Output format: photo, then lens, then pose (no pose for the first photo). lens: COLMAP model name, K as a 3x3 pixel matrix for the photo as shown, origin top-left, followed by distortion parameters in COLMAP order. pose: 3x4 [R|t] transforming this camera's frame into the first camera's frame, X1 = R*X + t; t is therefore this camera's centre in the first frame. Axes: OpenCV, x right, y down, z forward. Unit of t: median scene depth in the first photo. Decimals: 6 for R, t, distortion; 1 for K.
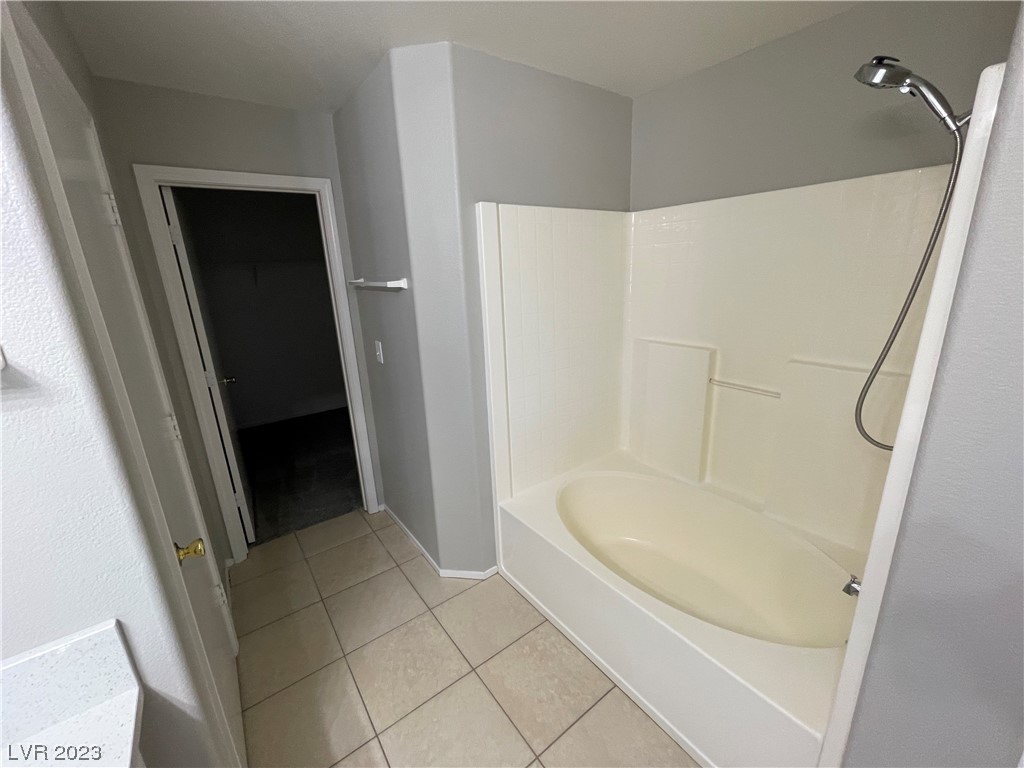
lens RADIAL K [[417.8, 0, 511.9], [0, 417.8, 382.2], [0, 0, 1]] dist [-0.000321, -0.000206]
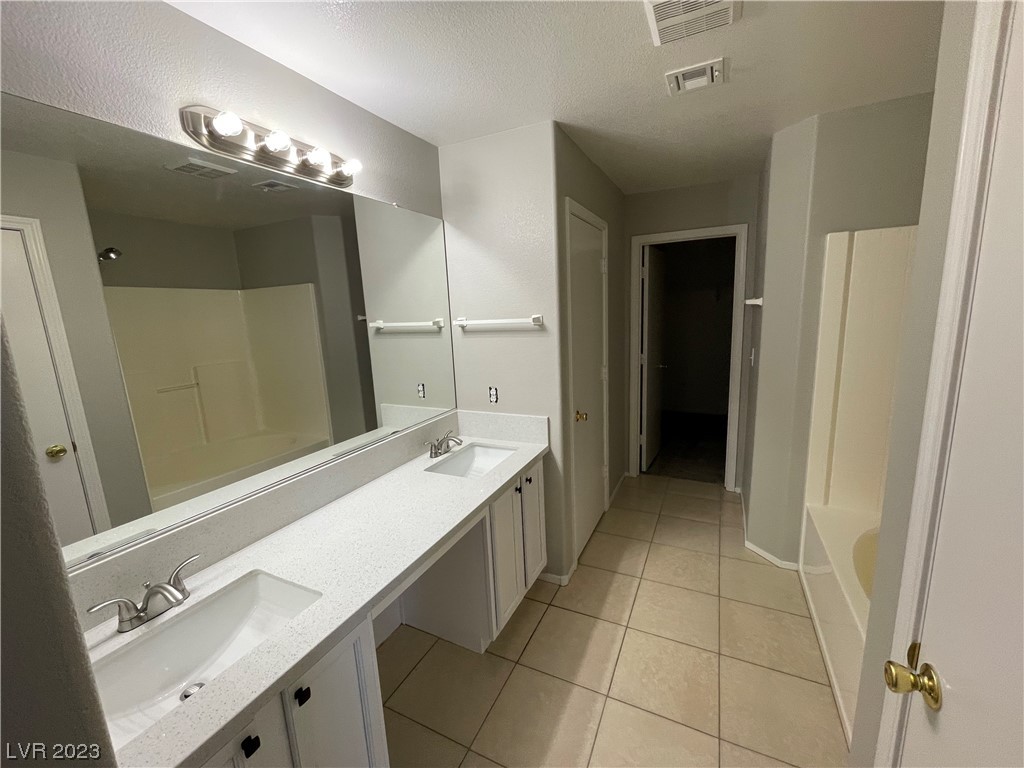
lens RADIAL K [[417.8, 0, 511.9], [0, 417.8, 382.2], [0, 0, 1]] dist [-0.000321, -0.000206]
pose [[0.458251, 0.174440, -0.871537, 0.505280], [-0.212476, 0.973622, 0.083153, 0.055695], [0.863053, 0.147075, 0.483228, -0.224741]]
